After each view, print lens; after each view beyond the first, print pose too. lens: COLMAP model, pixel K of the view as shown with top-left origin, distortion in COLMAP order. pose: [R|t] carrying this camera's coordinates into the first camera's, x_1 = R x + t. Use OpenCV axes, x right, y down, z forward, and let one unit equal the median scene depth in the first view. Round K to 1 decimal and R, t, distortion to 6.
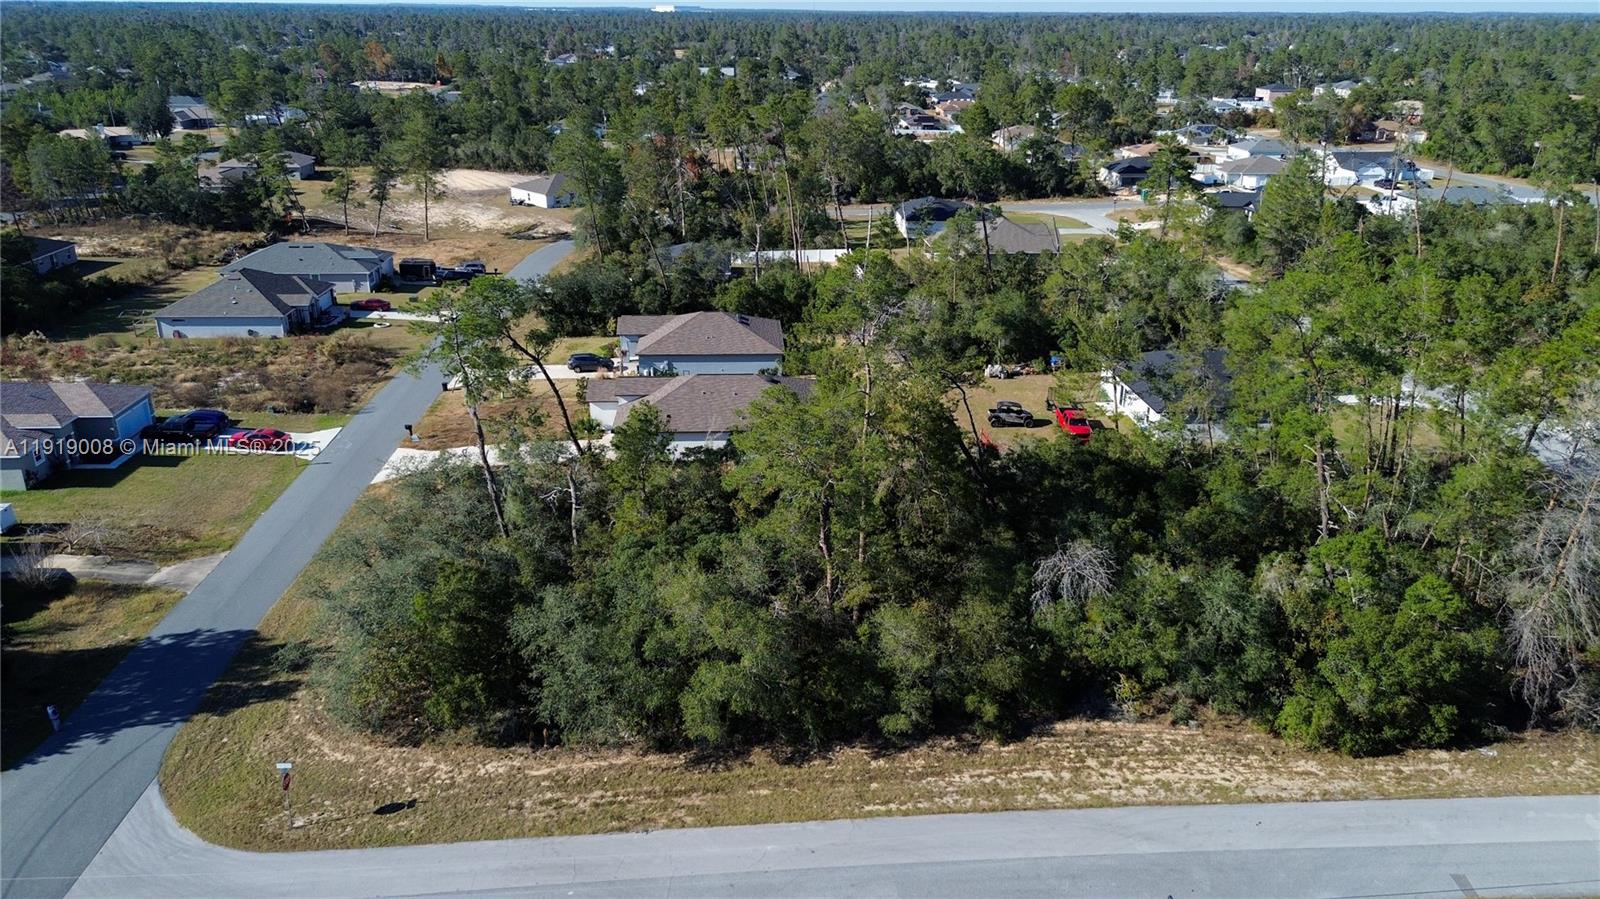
lens RADIAL K [[1136.8, 0, 816.0], [0, 1136.8, 458.3], [0, 0, 1]] dist [0.037461, -0.036409]
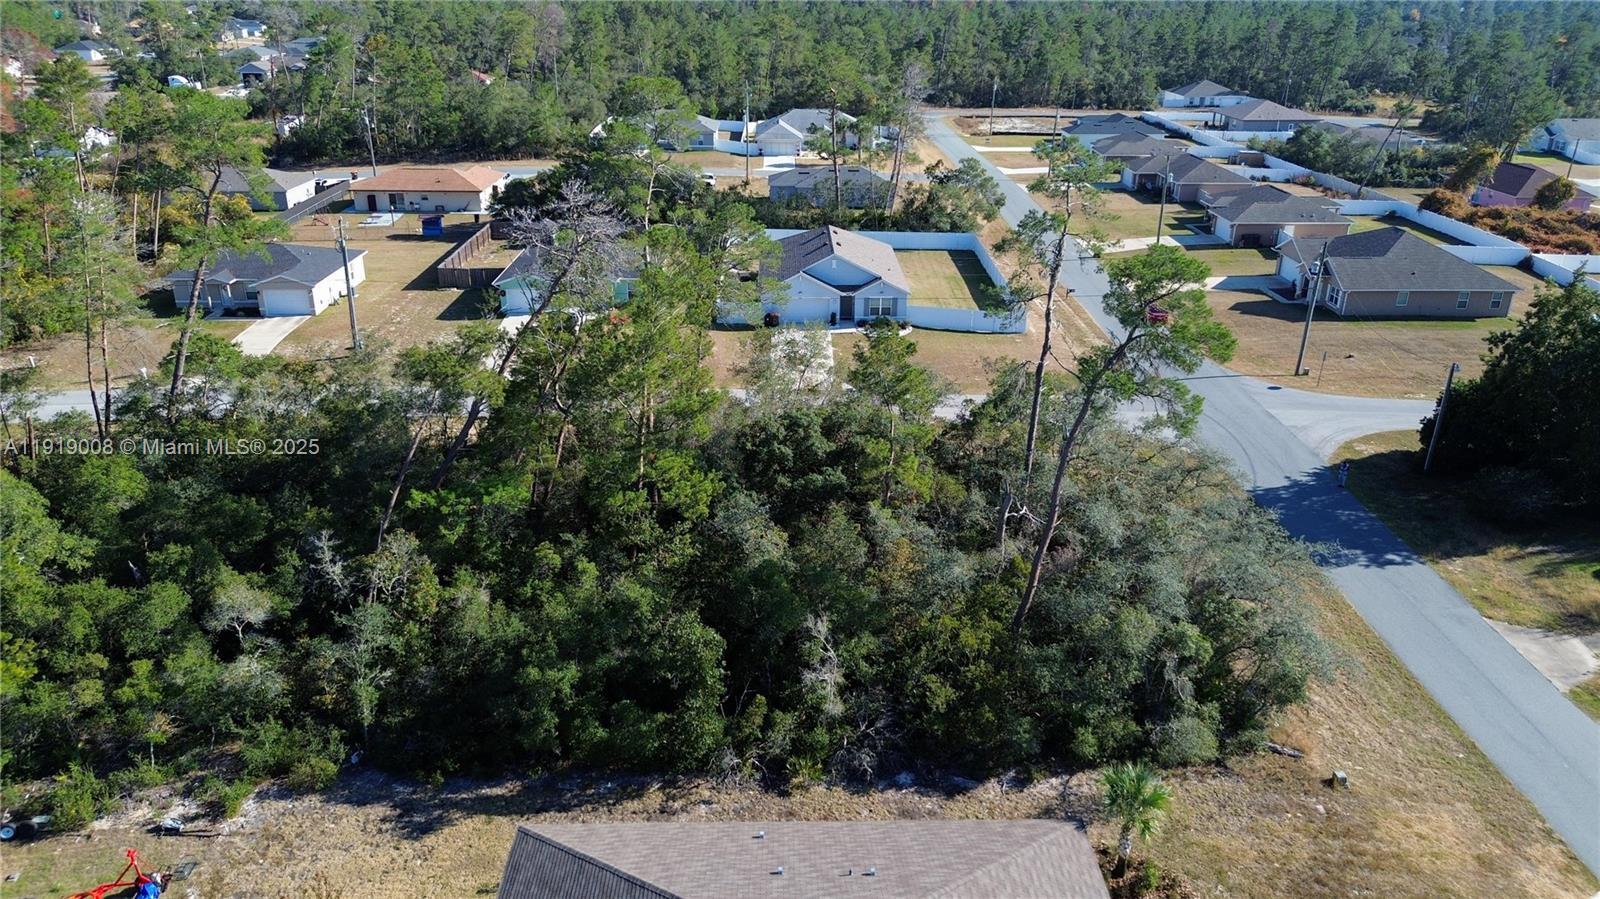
lens RADIAL K [[1136.8, 0, 801.5], [0, 1136.8, 453.6], [0, 0, 1]] dist [0.037461, -0.036409]
pose [[-0.998493, -0.035935, 0.041485, -0.154270], [0.002697, 0.722829, 0.691022, -0.673450], [-0.054818, 0.690092, -0.721642, 2.035637]]
